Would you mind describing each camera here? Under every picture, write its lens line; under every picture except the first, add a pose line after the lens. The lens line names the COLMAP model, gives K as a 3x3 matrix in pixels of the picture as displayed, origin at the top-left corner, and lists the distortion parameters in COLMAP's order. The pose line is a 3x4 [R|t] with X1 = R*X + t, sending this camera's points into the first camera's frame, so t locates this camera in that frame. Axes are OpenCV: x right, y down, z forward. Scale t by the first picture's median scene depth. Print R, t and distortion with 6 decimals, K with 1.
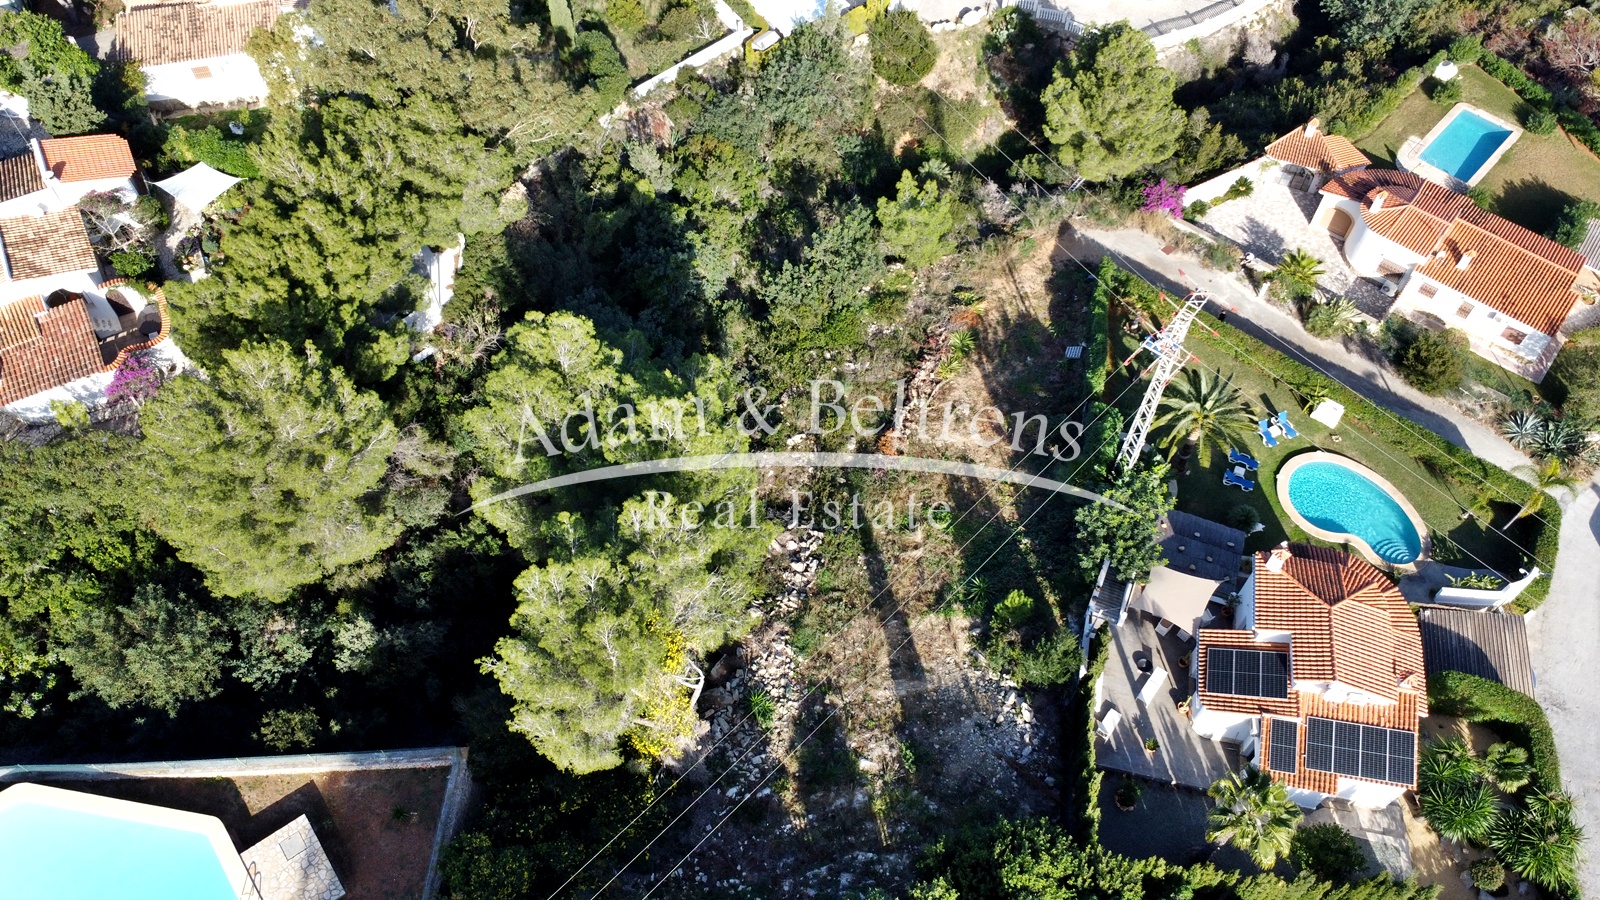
lens RADIAL K [[1208.4, 0, 799.9], [0, 1208.4, 445.5], [0, 0, 1]] dist [0.006563, -0.010291]
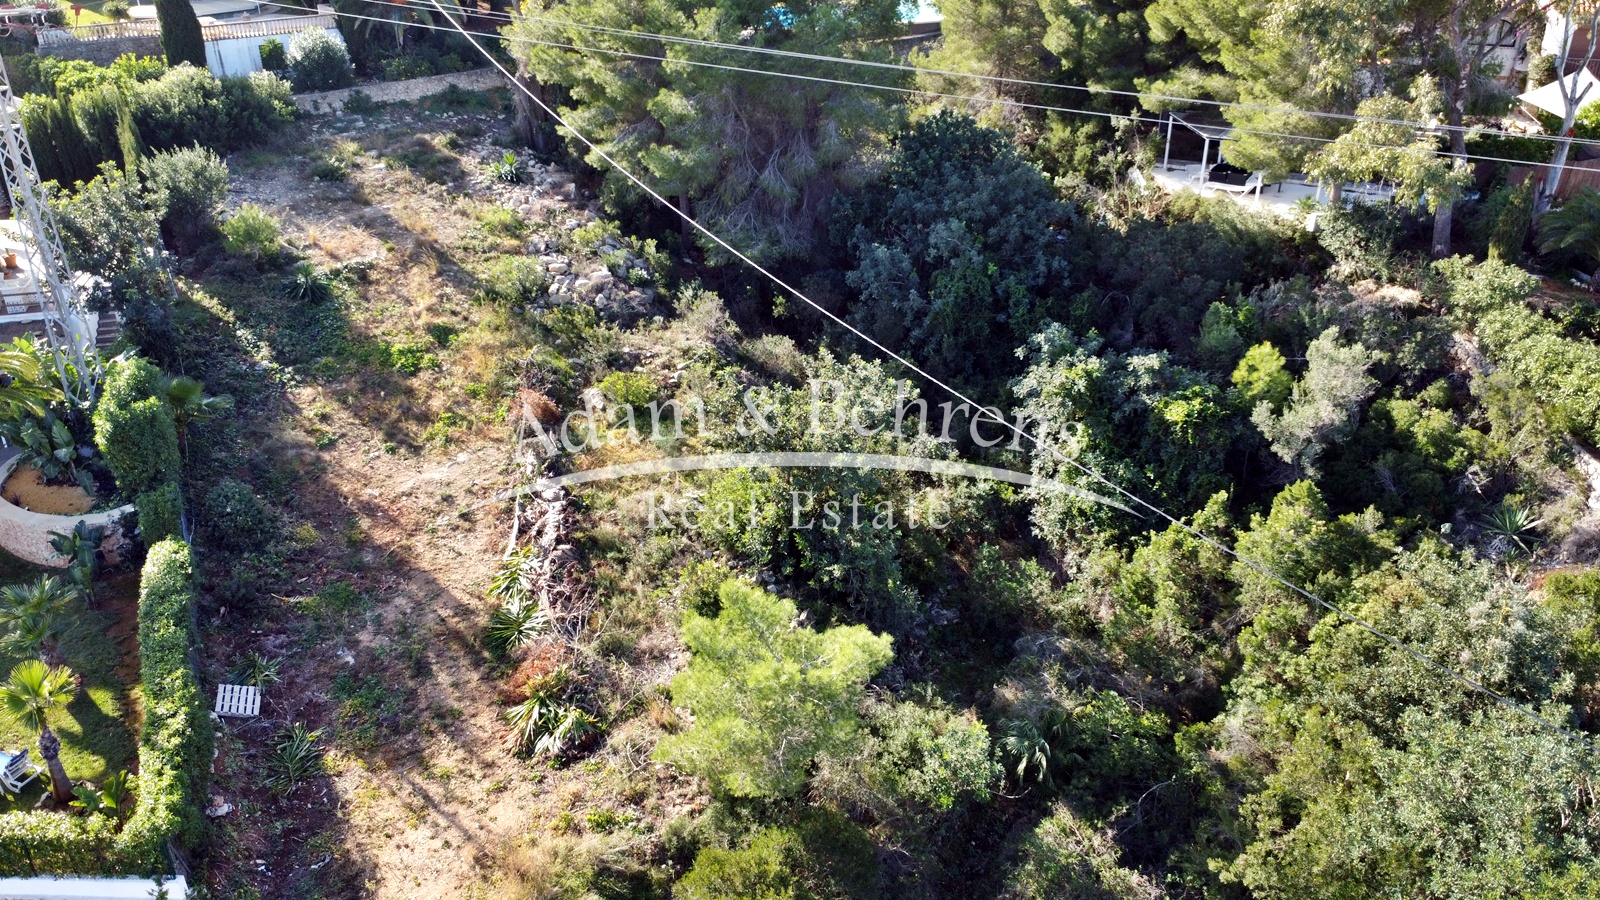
lens RADIAL K [[1208.4, 0, 799.9], [0, 1208.4, 445.5], [0, 0, 1]] dist [0.006563, -0.010291]
pose [[-0.807716, 0.272907, -0.522606, 0.287368], [-0.479690, 0.211154, 0.851652, -0.568110], [0.342772, 0.938582, -0.039641, 1.095378]]
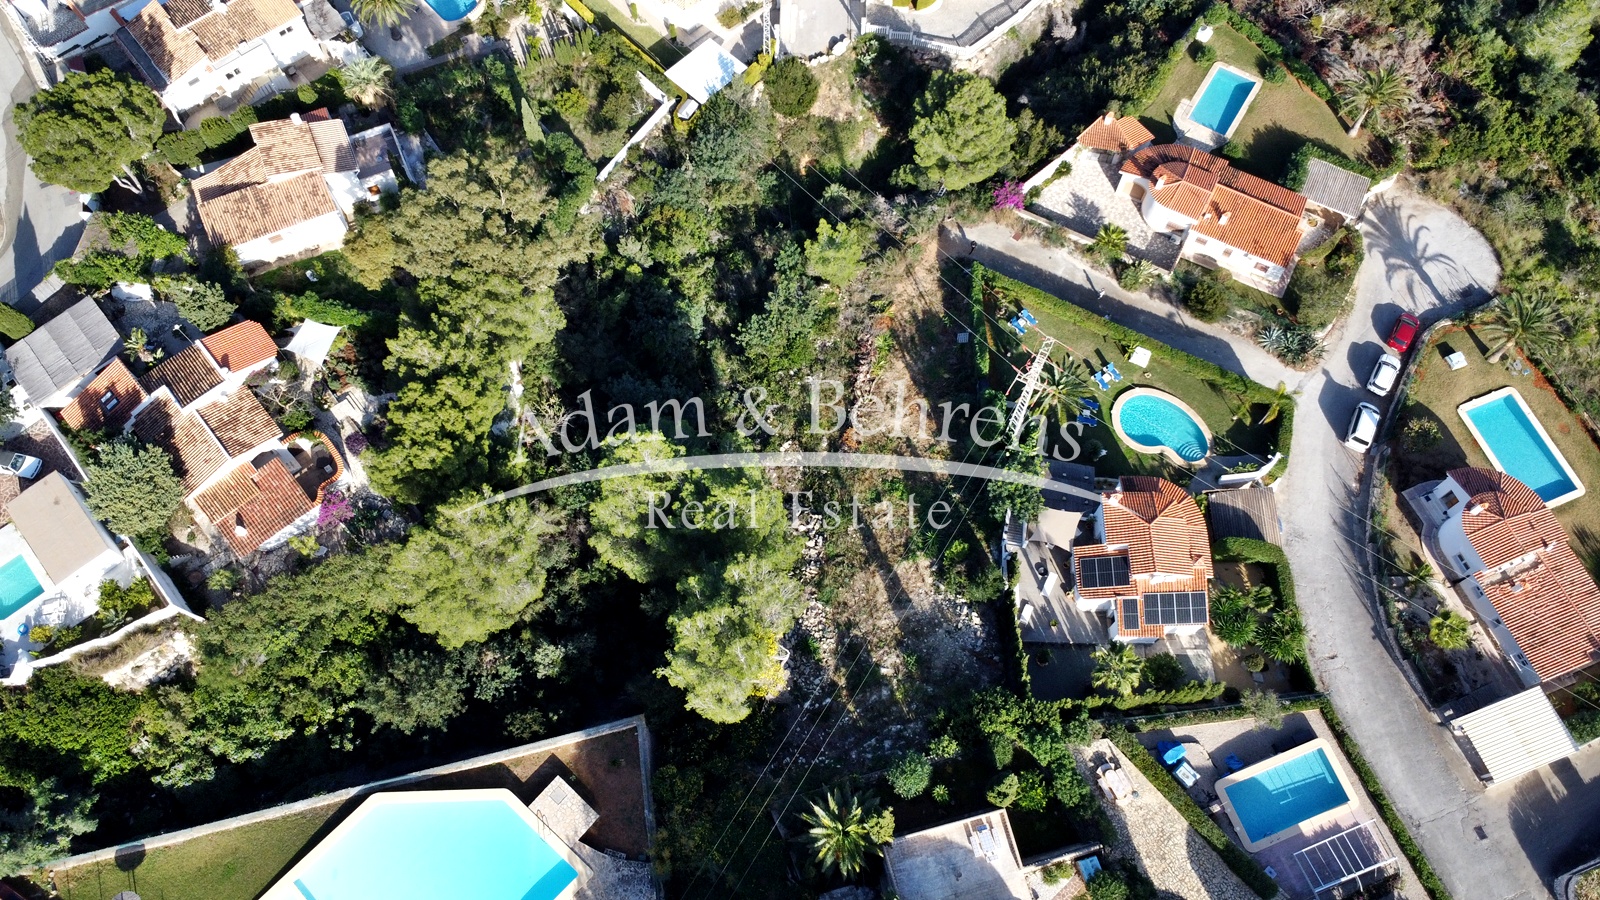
lens RADIAL K [[1208.4, 0, 799.9], [0, 1208.4, 445.5], [0, 0, 1]] dist [0.006563, -0.010291]
pose [[0.979678, -0.182583, 0.083034, -0.106441], [0.164016, 0.967525, 0.192339, -0.280699], [-0.115455, -0.174811, 0.977809, -0.401563]]
